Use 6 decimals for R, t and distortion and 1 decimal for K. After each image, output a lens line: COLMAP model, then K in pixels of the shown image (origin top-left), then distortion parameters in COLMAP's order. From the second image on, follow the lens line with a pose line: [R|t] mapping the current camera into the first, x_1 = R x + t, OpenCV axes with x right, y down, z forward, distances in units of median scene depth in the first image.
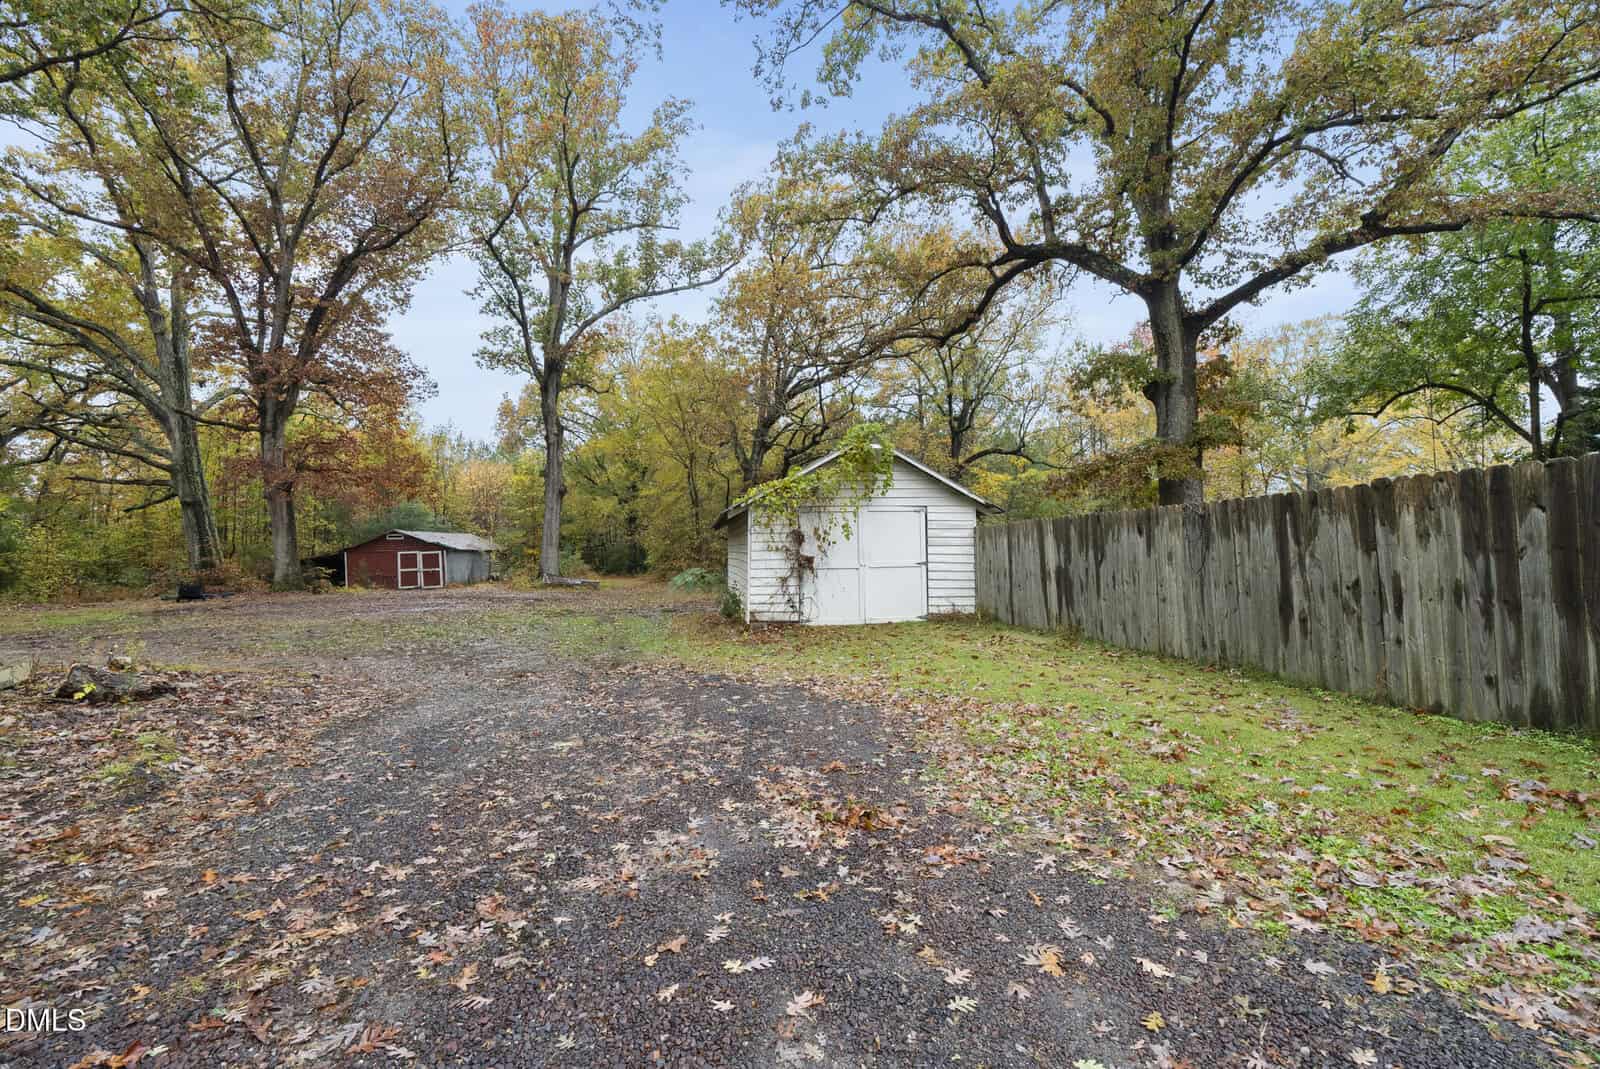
lens RADIAL K [[631.8, 0, 798.9], [0, 631.8, 541.4], [0, 0, 1]] dist [-0.009333, 0.000934]
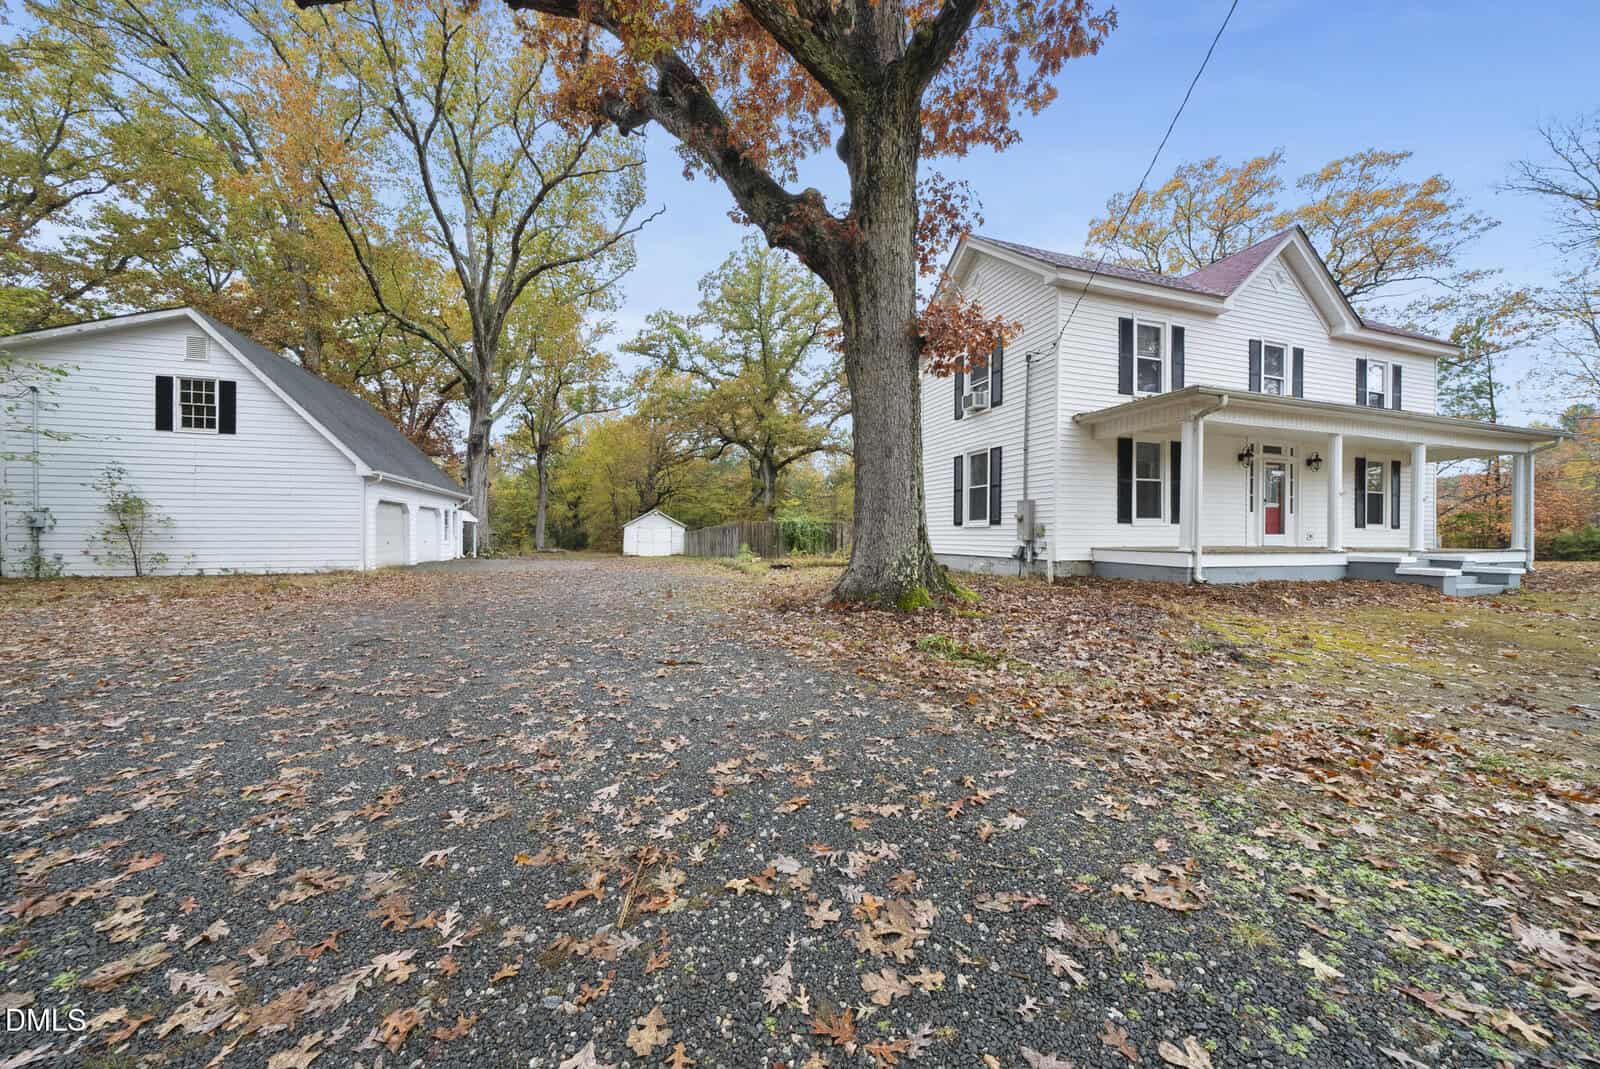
lens RADIAL K [[540.5, 0, 799.0], [0, 540.5, 535.6], [0, 0, 1]] dist [-0.012415, 0.000404]
pose [[0.988226, 0.019193, 0.151795, 0.166565], [-0.020633, 0.999756, 0.007918, -0.014921], [-0.151606, -0.010957, 0.988380, -0.843468]]
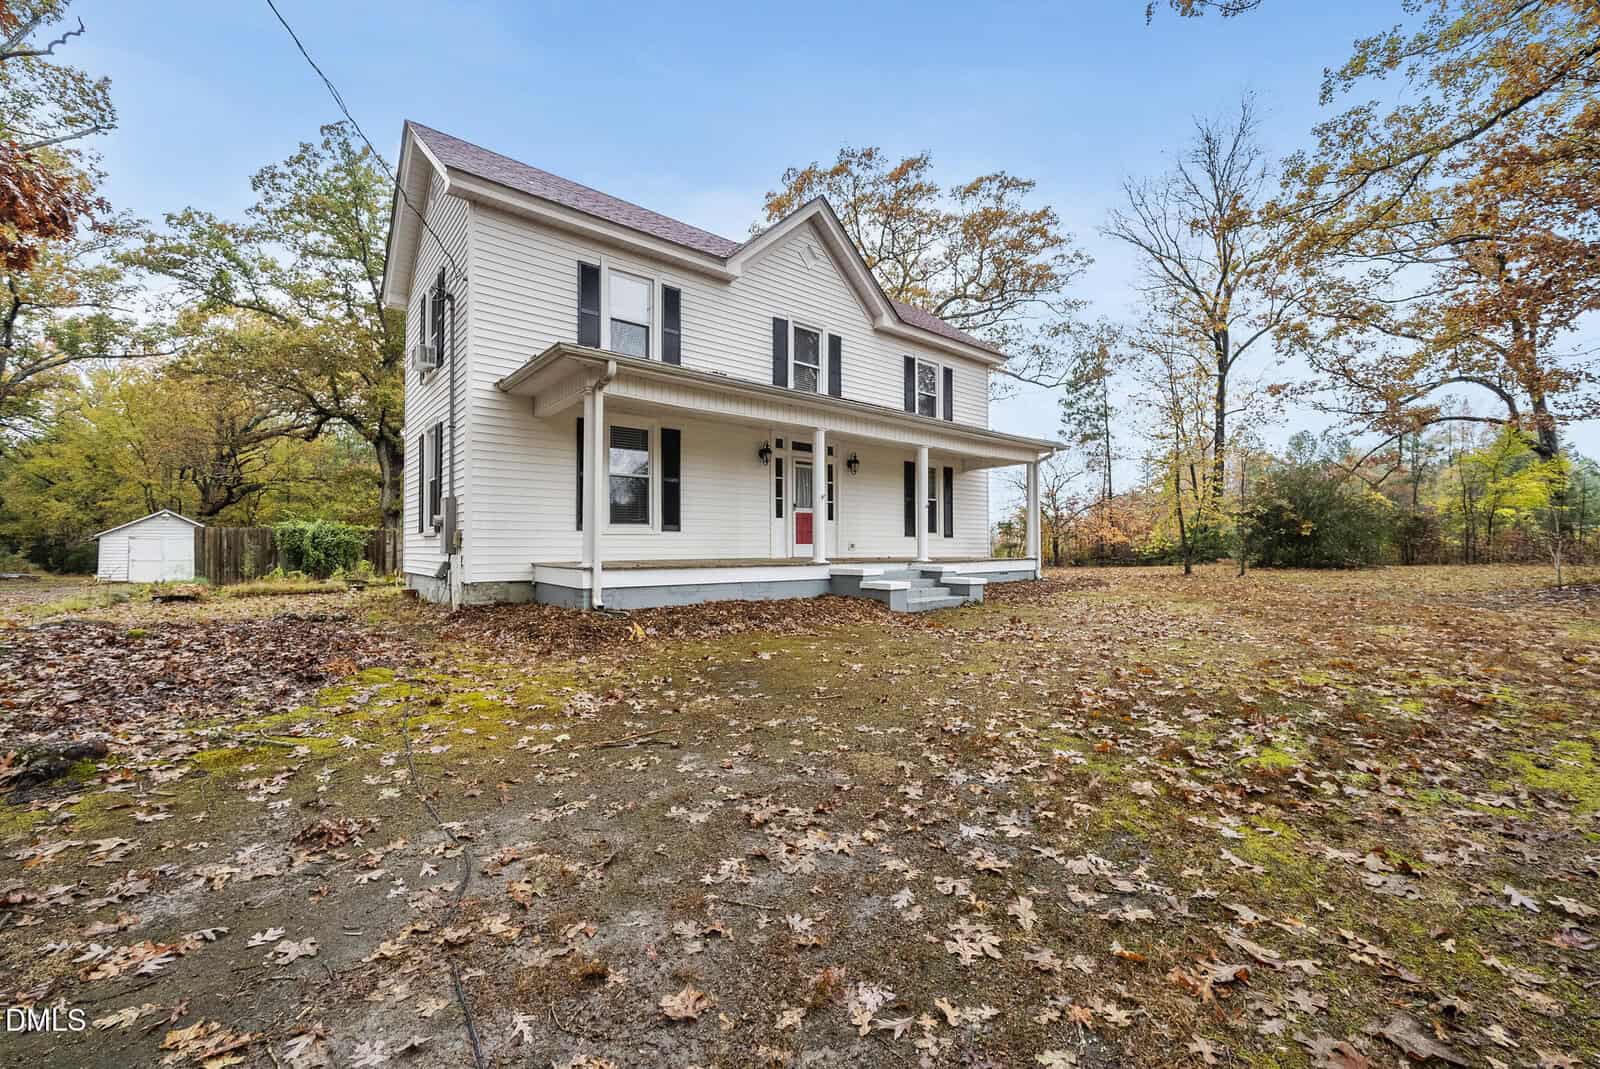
lens RADIAL K [[631.8, 0, 792.8], [0, 631.8, 538.1], [0, 0, 1]] dist [-0.009333, 0.000934]
pose [[0.857675, 0.019990, 0.513803, 0.333753], [-0.015000, 0.999791, -0.013859, -0.017619], [-0.513973, 0.004180, 0.857796, -0.849608]]
